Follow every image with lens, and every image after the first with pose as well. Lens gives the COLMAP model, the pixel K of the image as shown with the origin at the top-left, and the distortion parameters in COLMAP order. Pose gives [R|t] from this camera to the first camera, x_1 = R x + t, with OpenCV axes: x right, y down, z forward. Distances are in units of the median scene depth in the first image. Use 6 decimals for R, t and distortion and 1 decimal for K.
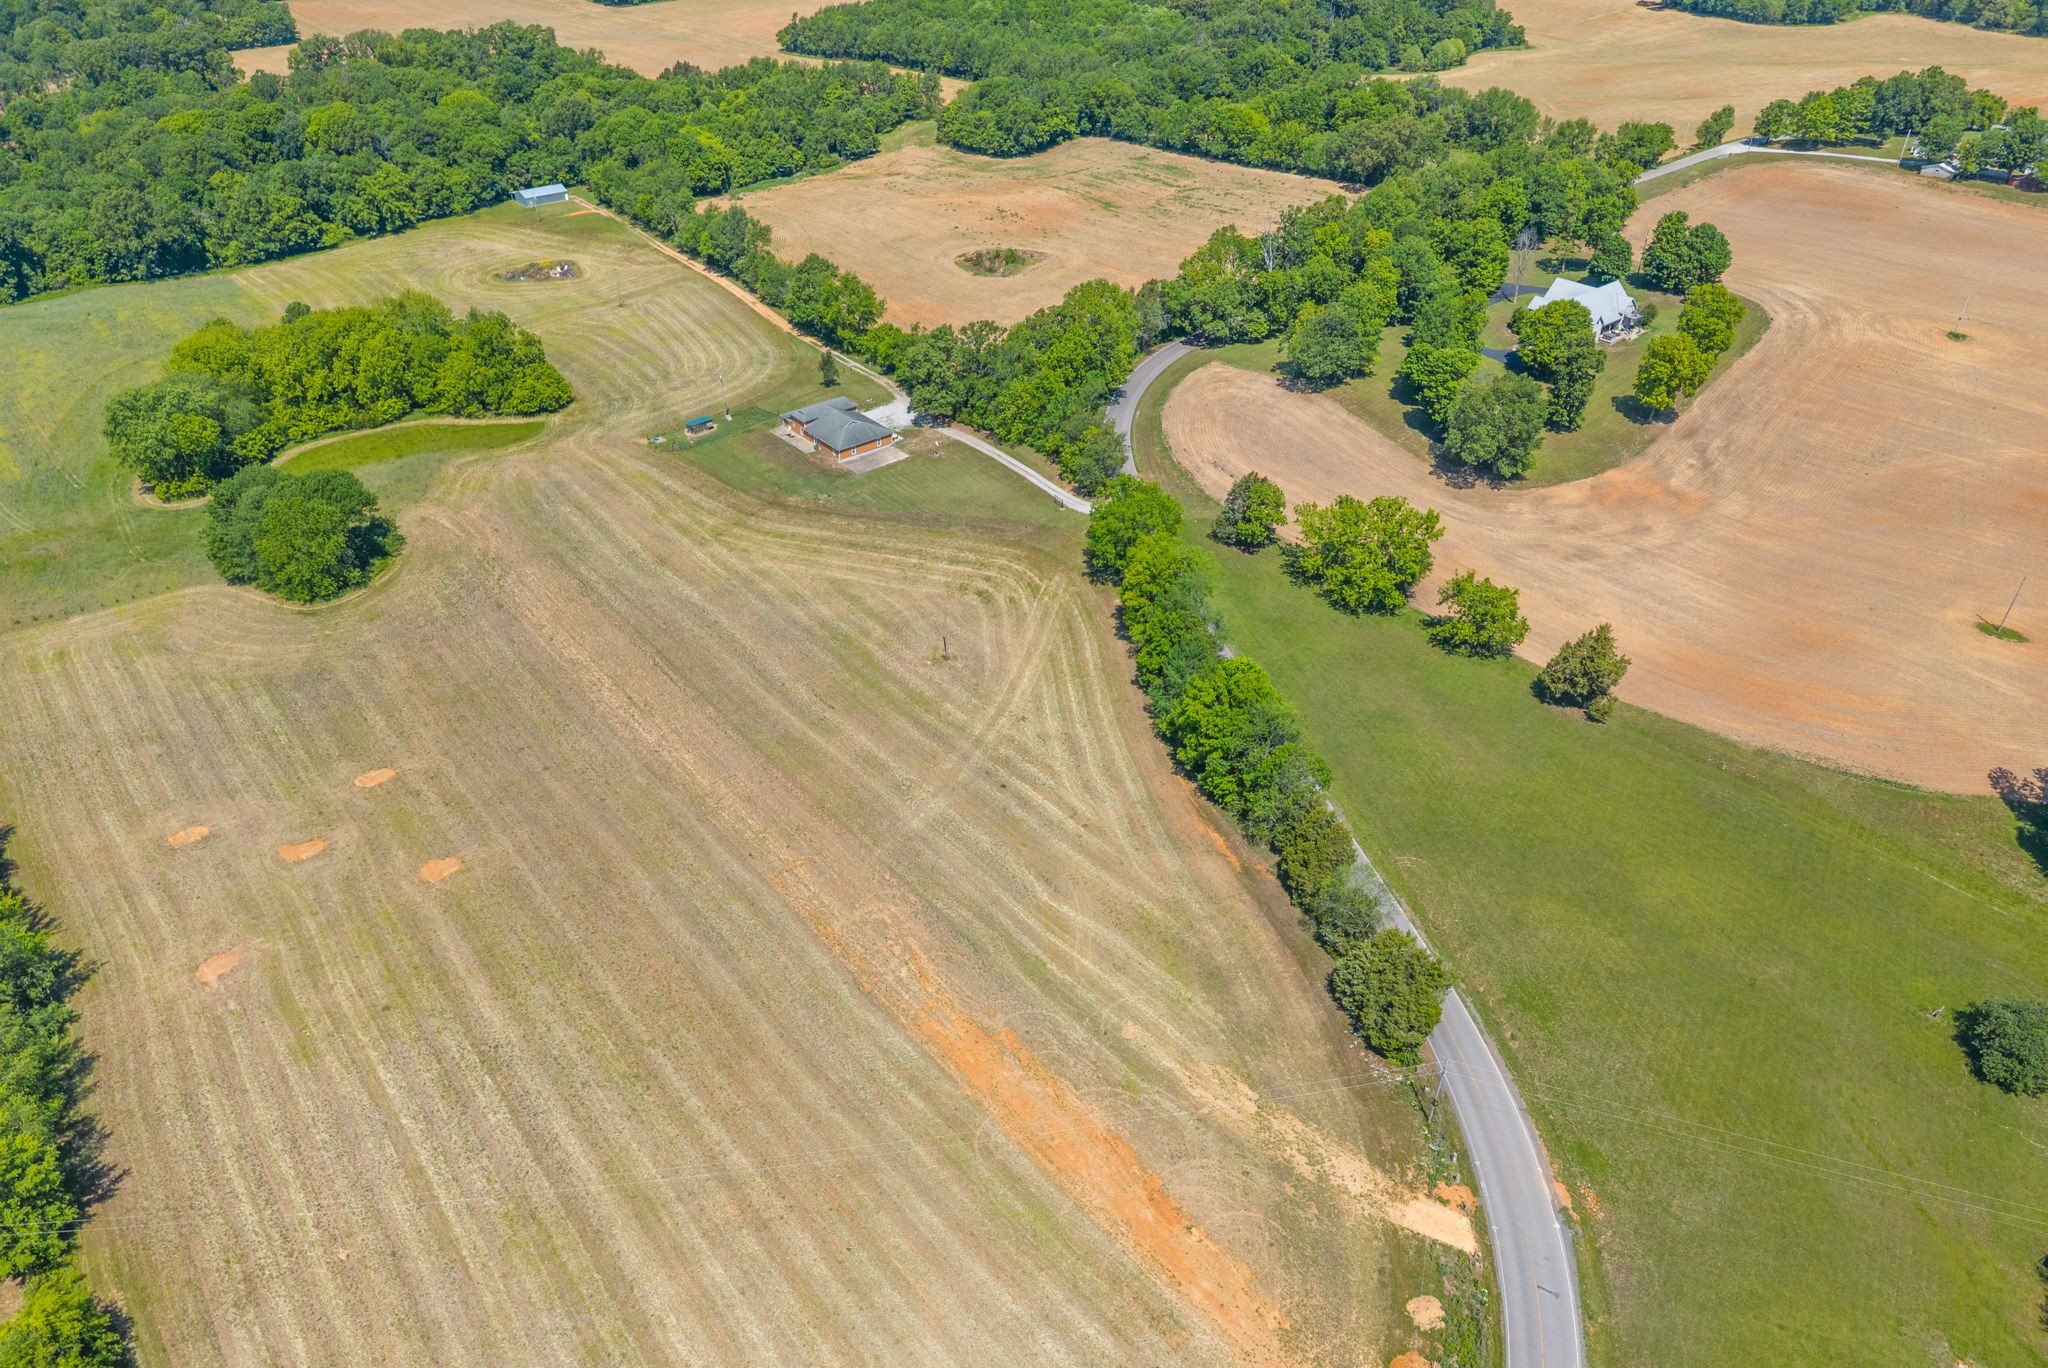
lens RADIAL K [[1379.7, 0, 1017.8], [0, 1379.7, 676.5], [0, 0, 1]] dist [0.030803, -0.032404]
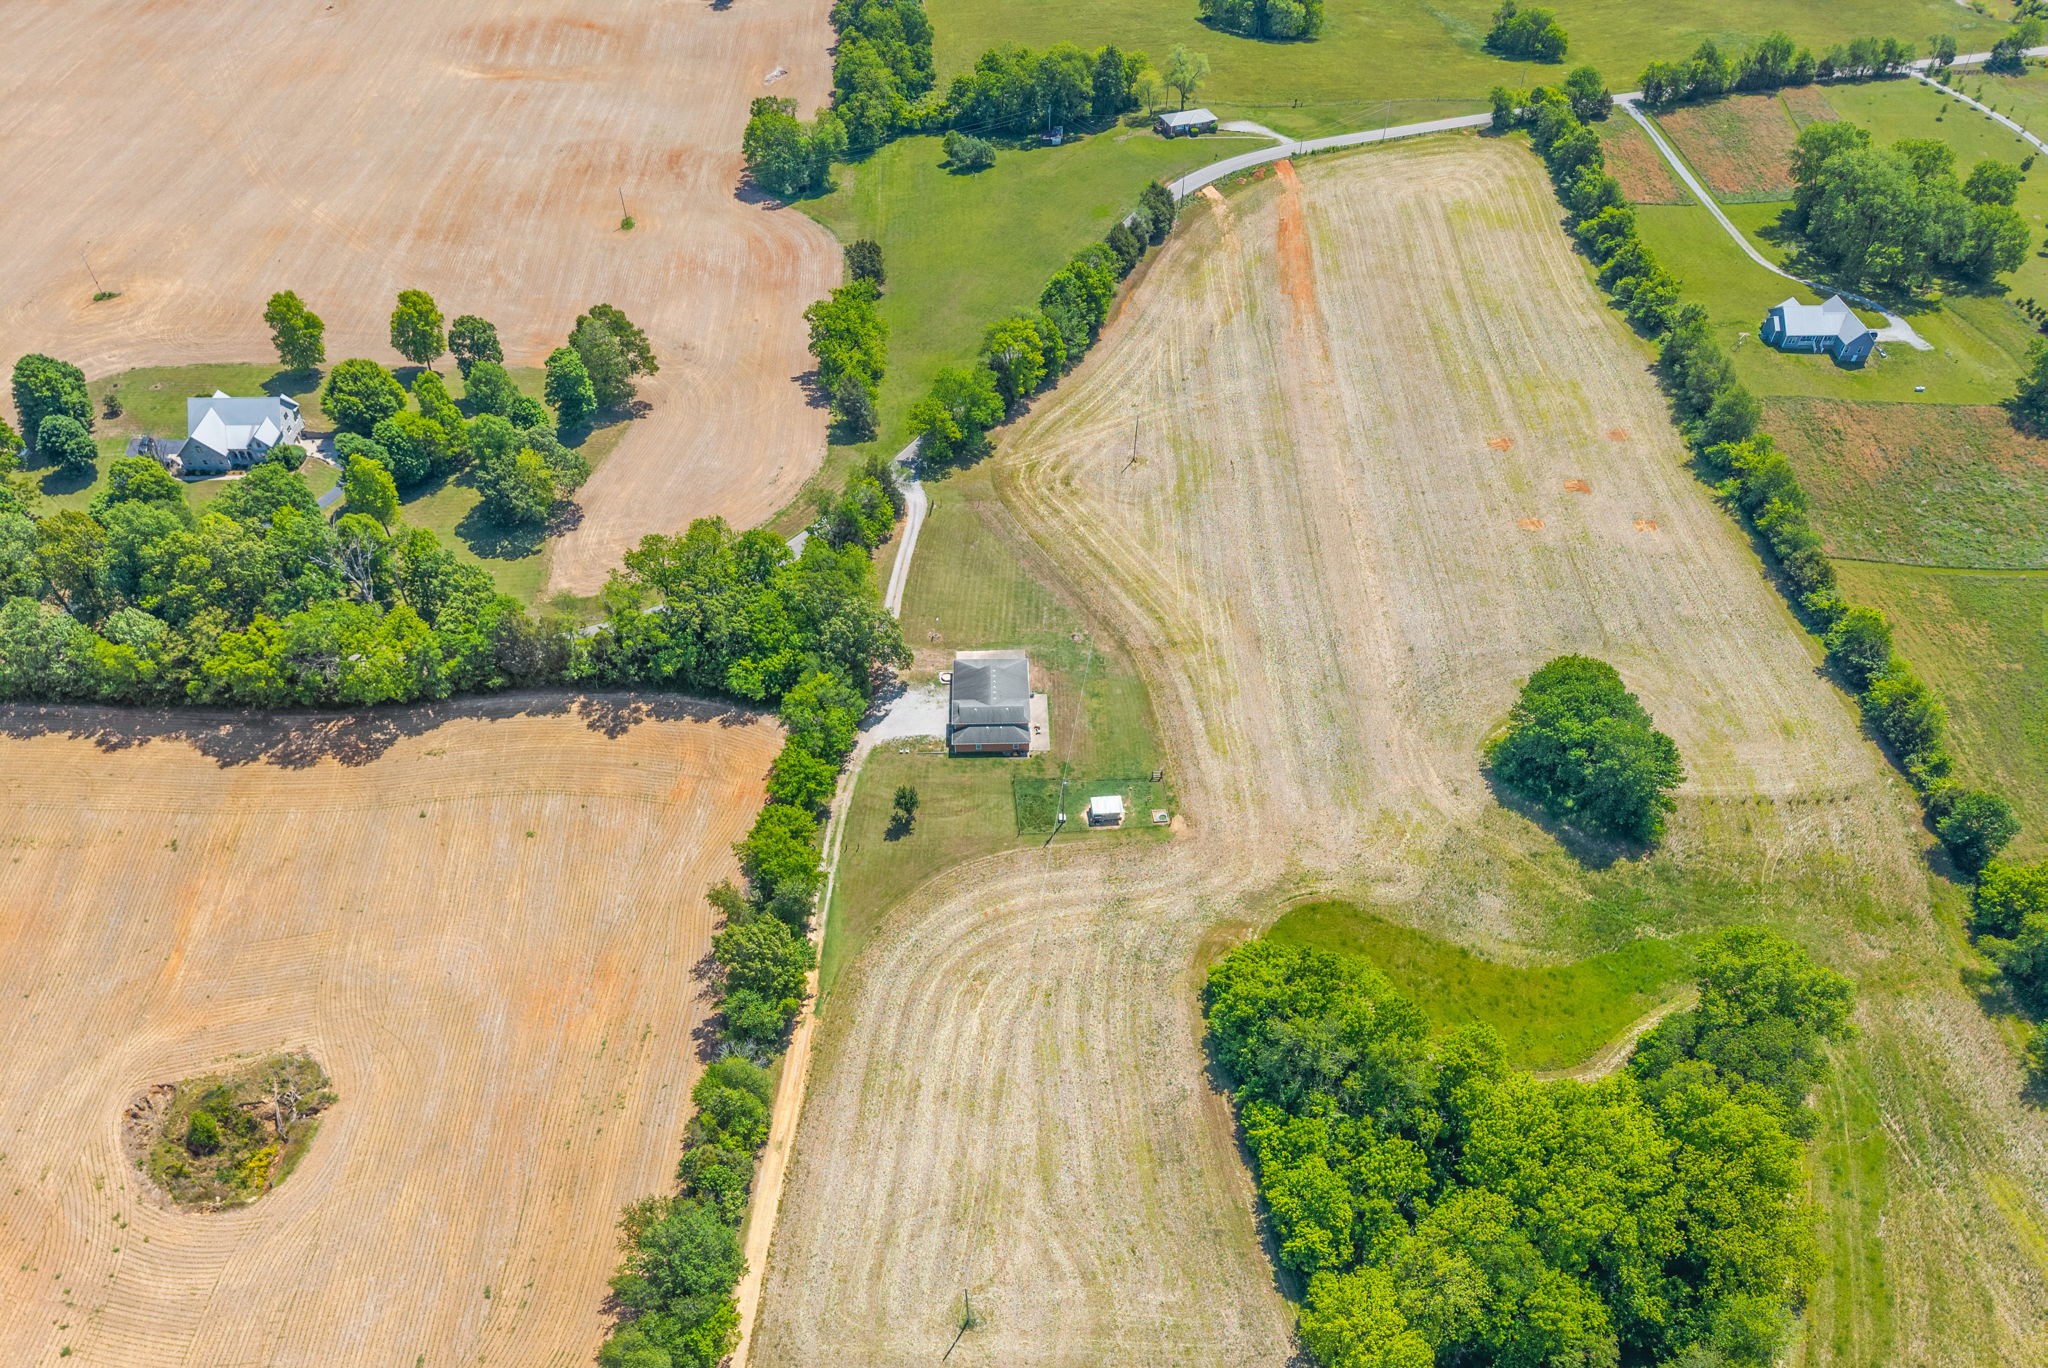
lens RADIAL K [[1379.7, 0, 1018.4], [0, 1379.7, 699.7], [0, 0, 1]] dist [0.030803, -0.032404]
pose [[-0.782221, -0.444438, 0.436583, -0.577446], [0.344271, 0.275692, 0.897481, -1.055555], [-0.519237, 0.852331, -0.062645, 1.161108]]
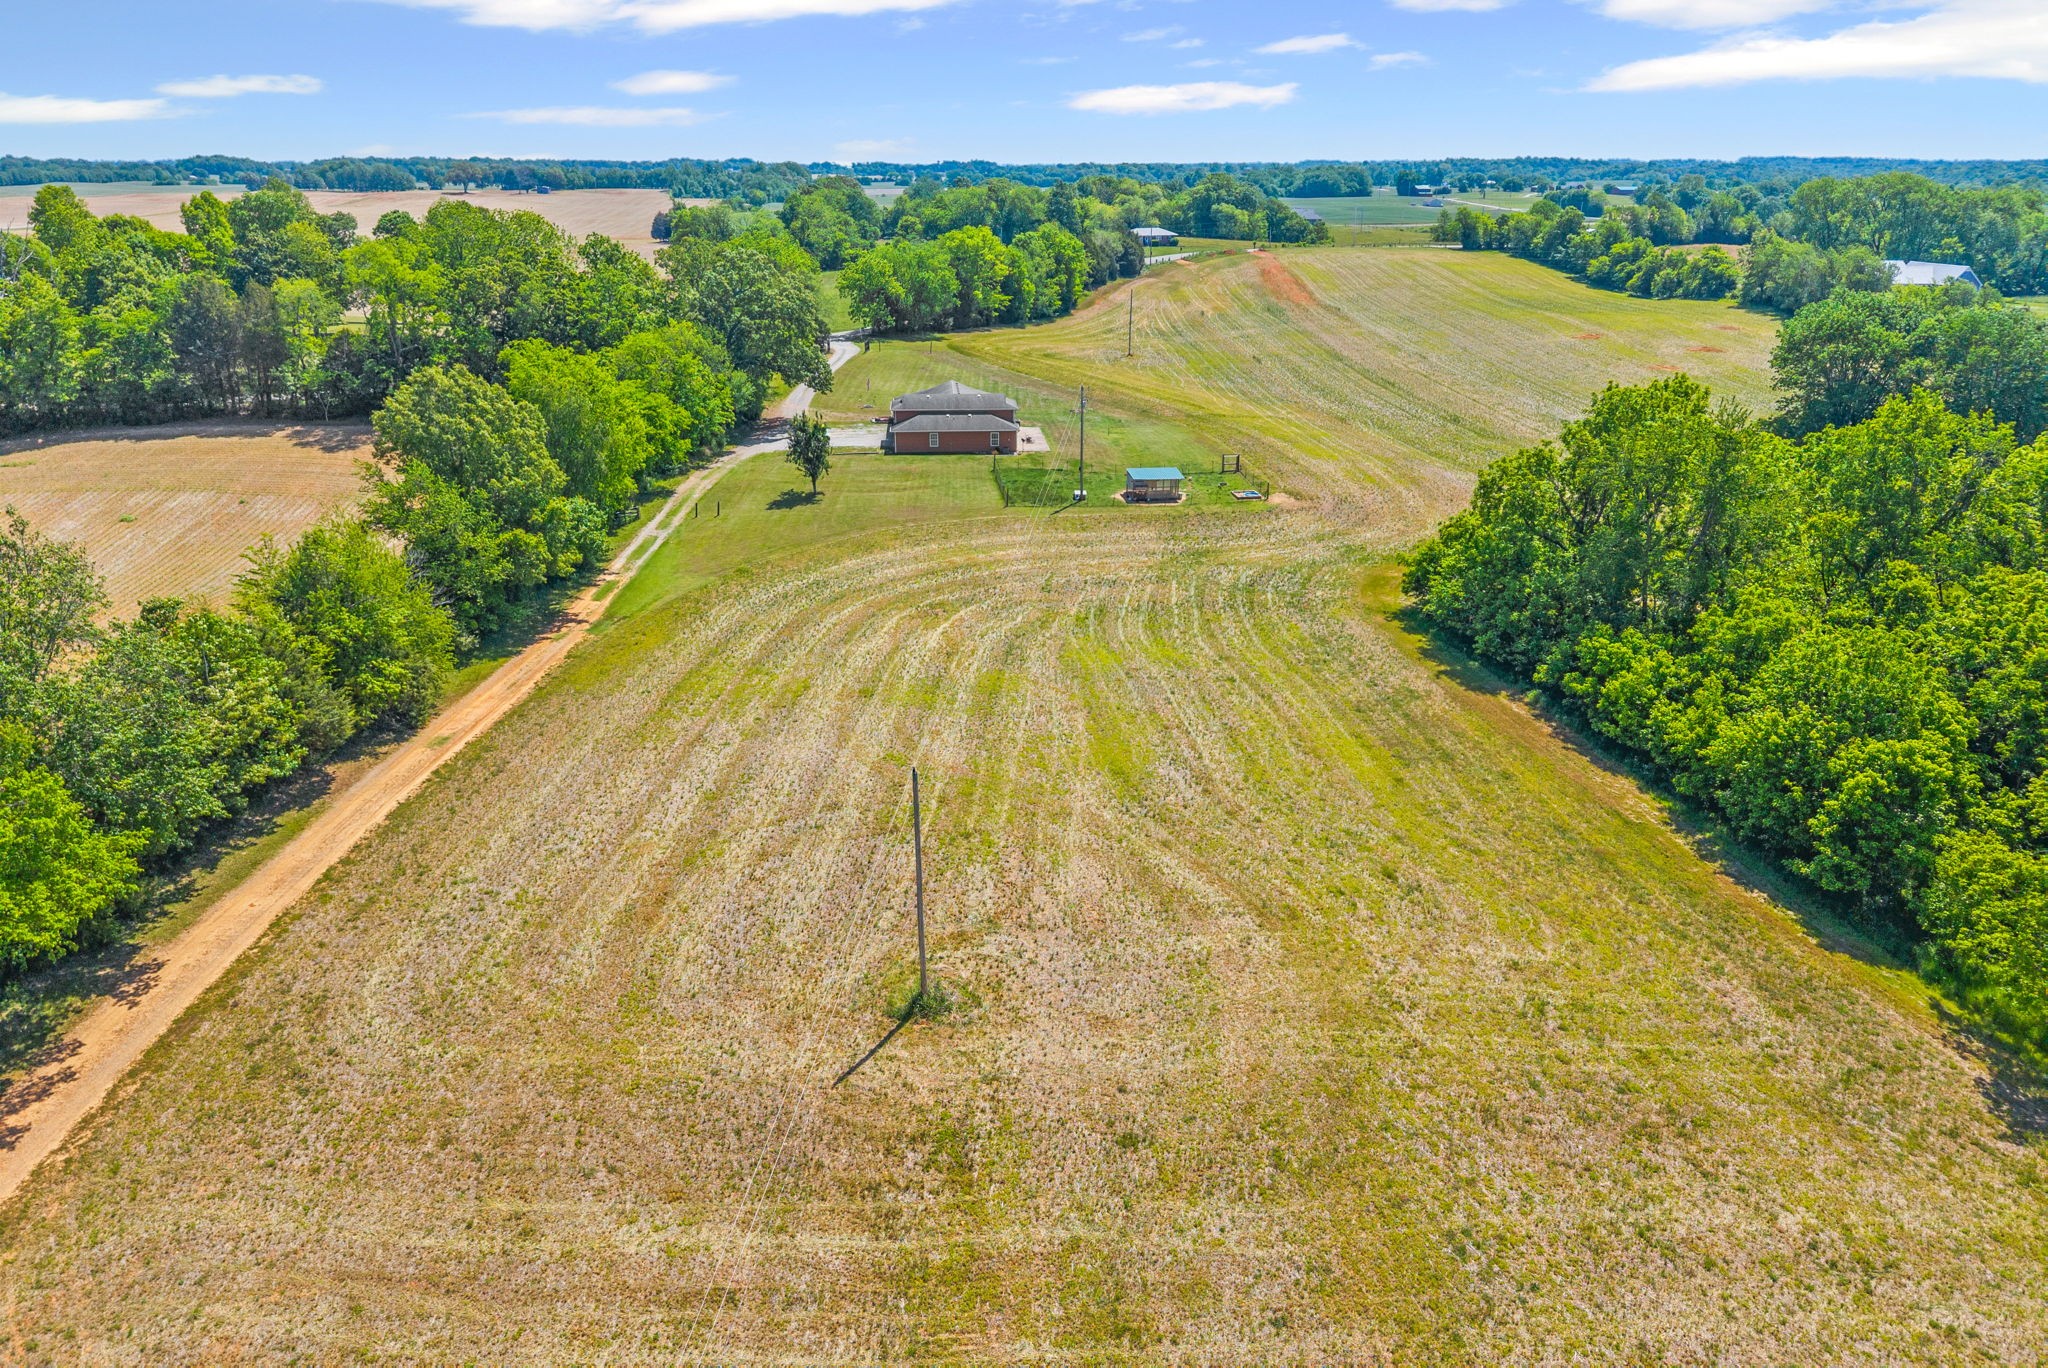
lens RADIAL K [[1379.7, 0, 1023.7], [0, 1379.7, 684.8], [0, 0, 1]] dist [0.030803, -0.032404]
pose [[-0.814803, 0.039231, 0.578410, -0.523732], [0.342665, 0.837363, 0.425915, -0.379348], [-0.467630, 0.545238, -0.695729, 1.574012]]
